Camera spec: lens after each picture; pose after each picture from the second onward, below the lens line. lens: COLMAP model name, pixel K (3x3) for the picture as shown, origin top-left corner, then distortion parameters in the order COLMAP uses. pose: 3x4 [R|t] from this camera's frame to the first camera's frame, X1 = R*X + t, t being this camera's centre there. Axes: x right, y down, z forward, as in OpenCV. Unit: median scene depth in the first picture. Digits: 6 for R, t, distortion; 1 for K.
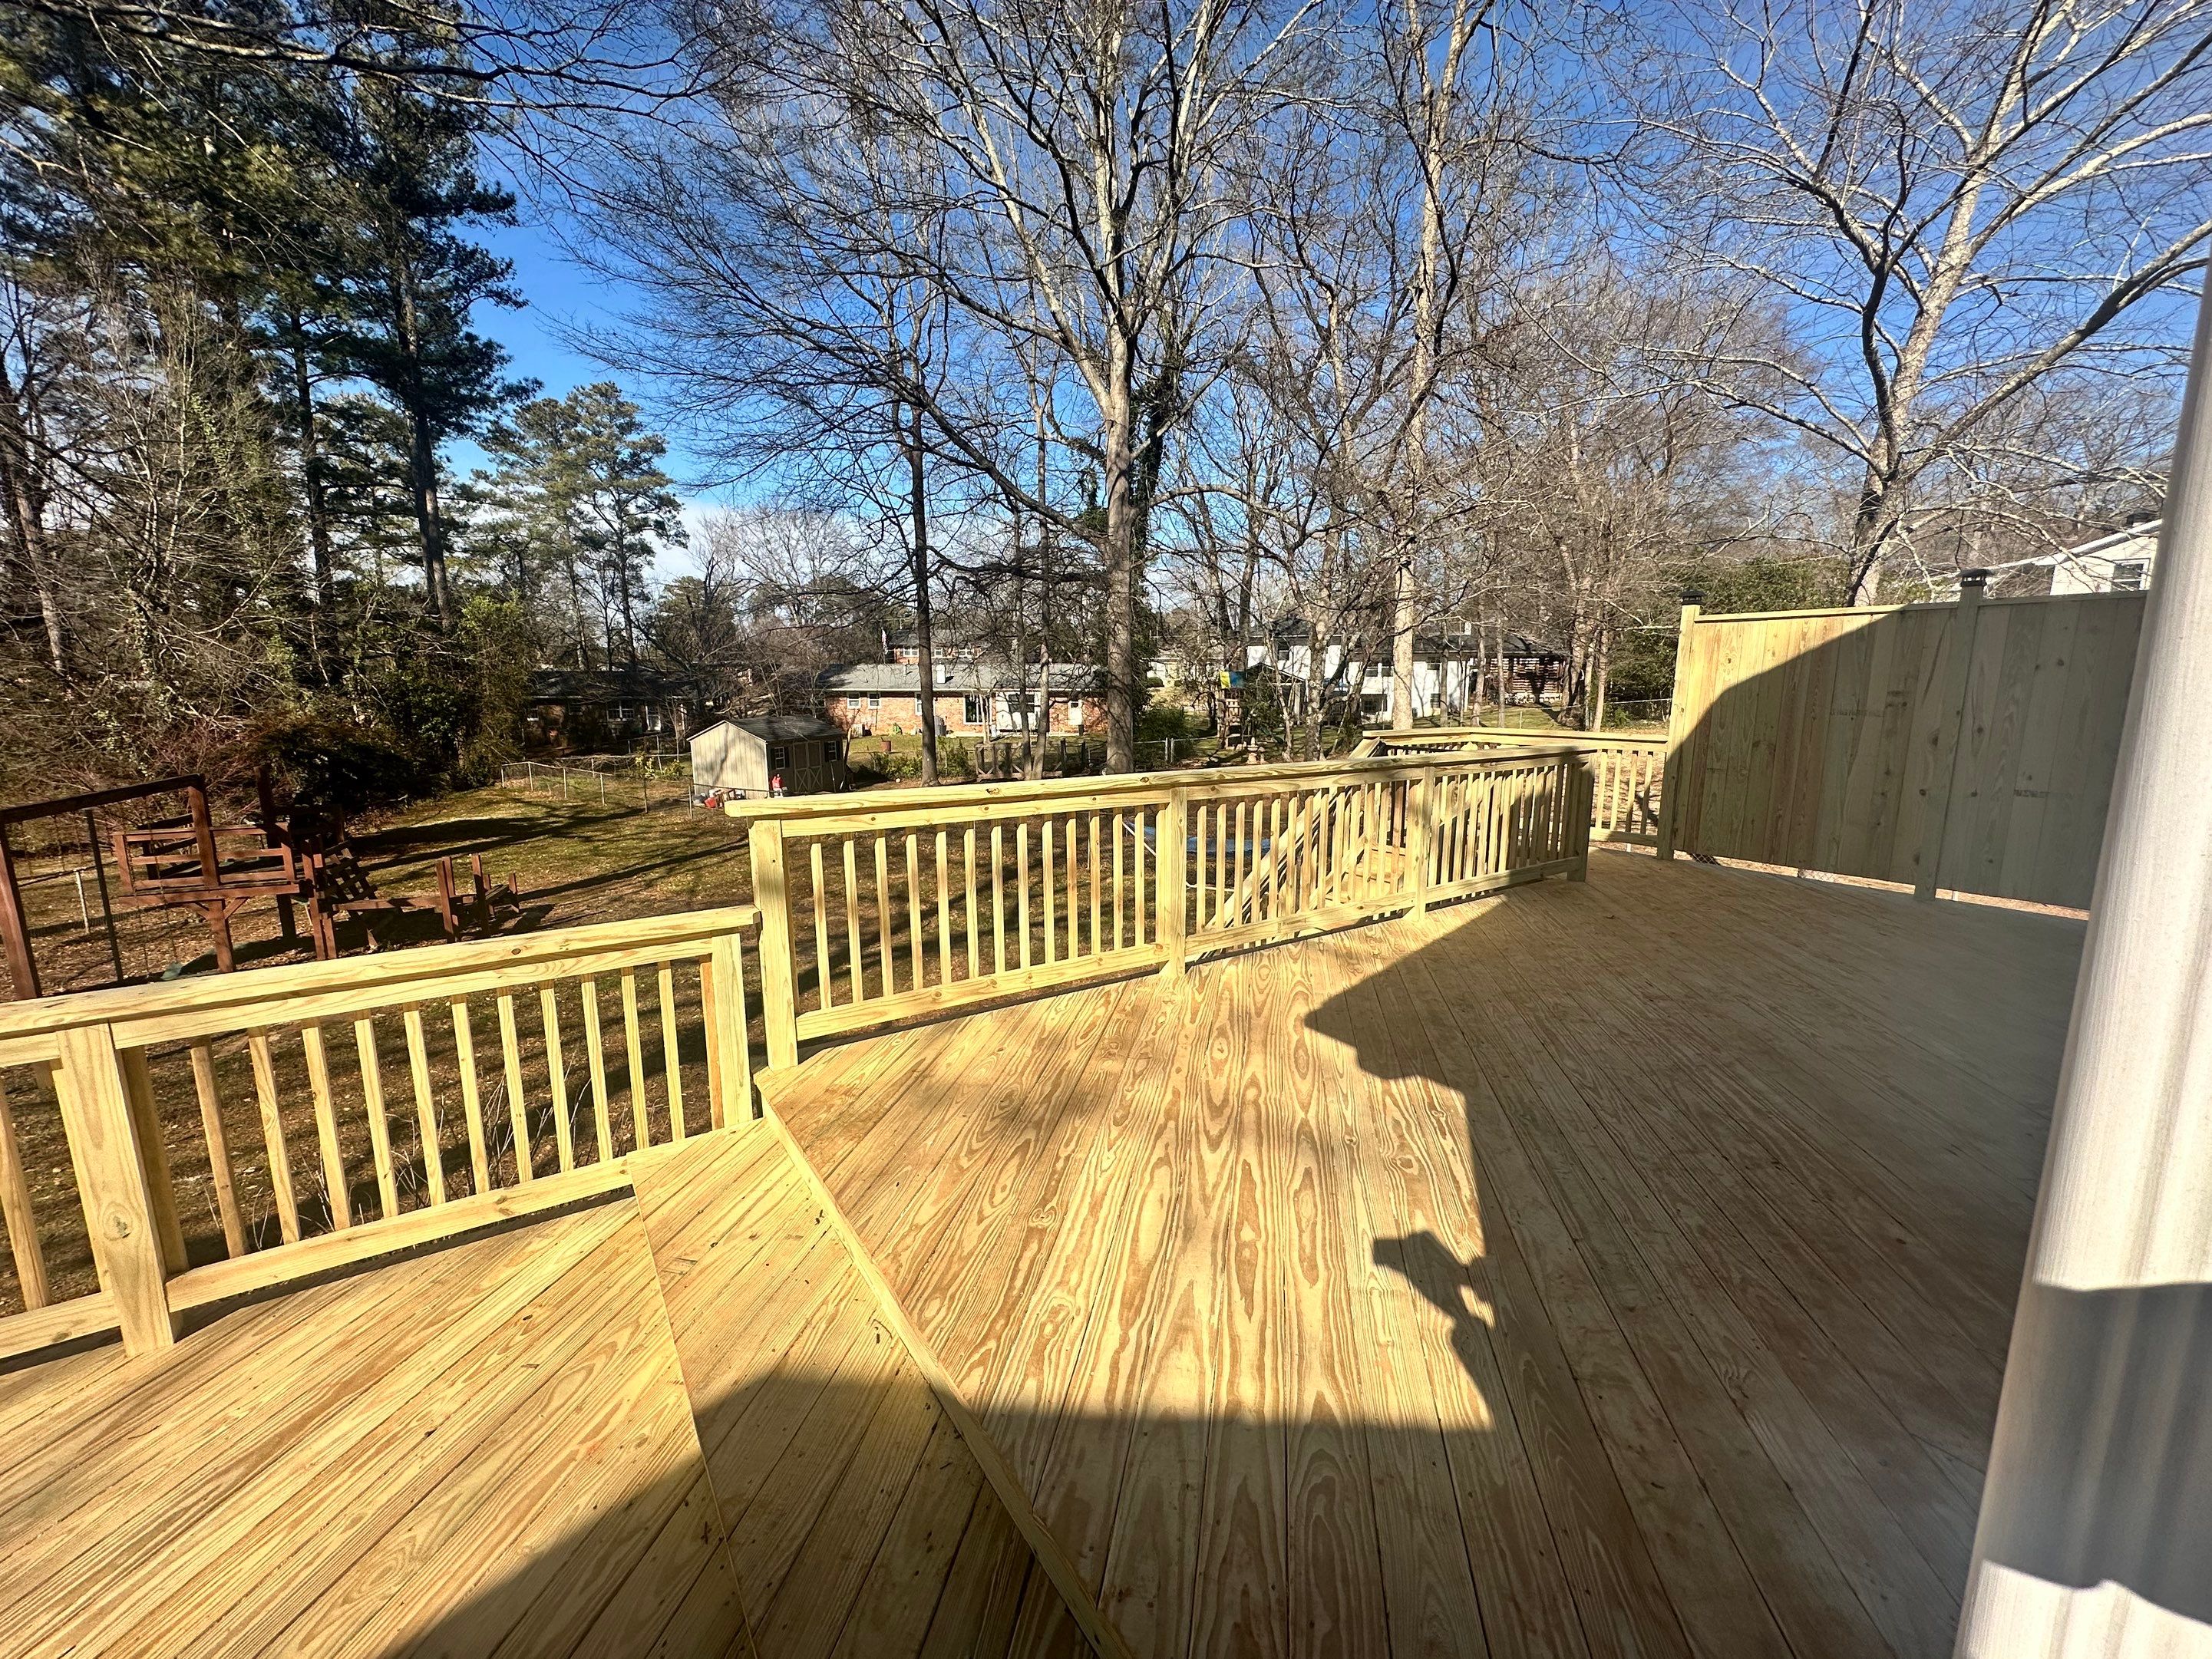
lens RADIAL K [[876.3, 0, 1103.9], [0, 876.3, 832.9], [0, 0, 1]] dist [-0.001227, -0.001257]
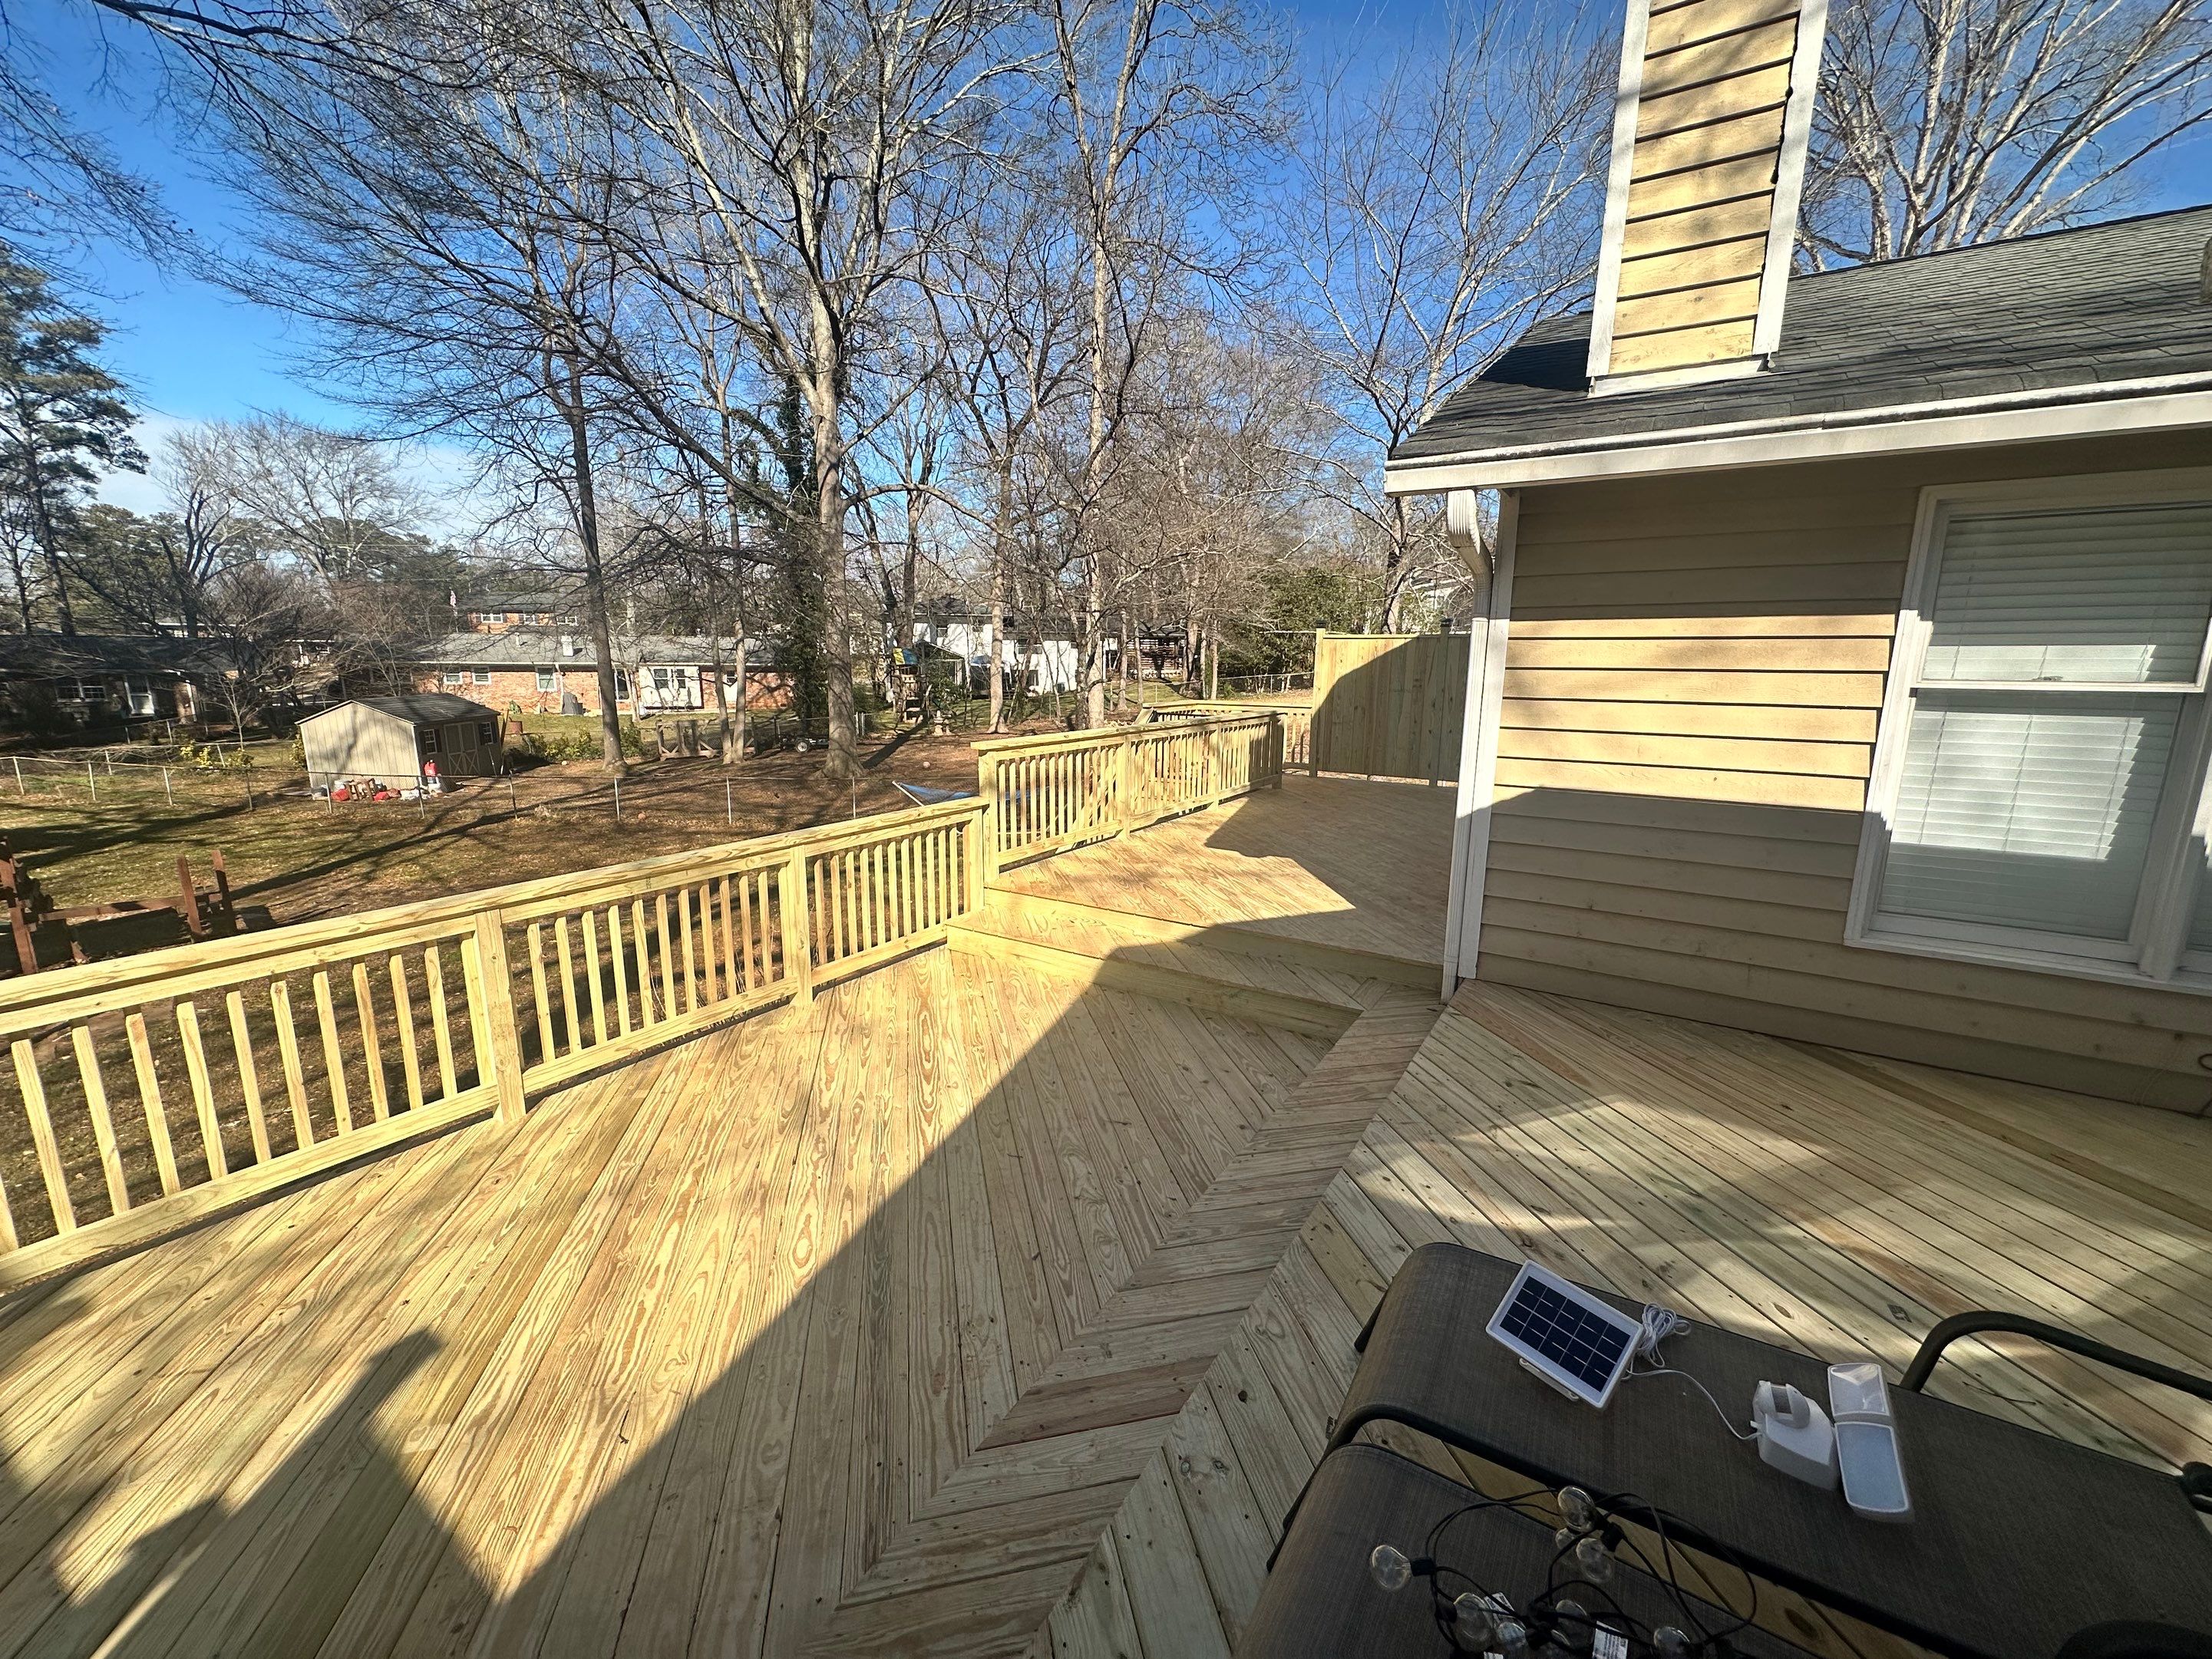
lens RADIAL K [[876.3, 0, 1103.9], [0, 876.3, 832.6], [0, 0, 1]] dist [-0.001227, -0.001257]
pose [[0.916000, -0.069701, 0.395077, -0.098787], [0.058051, 0.997456, 0.041381, 0.010604], [-0.396956, -0.014970, 0.917716, -0.096849]]
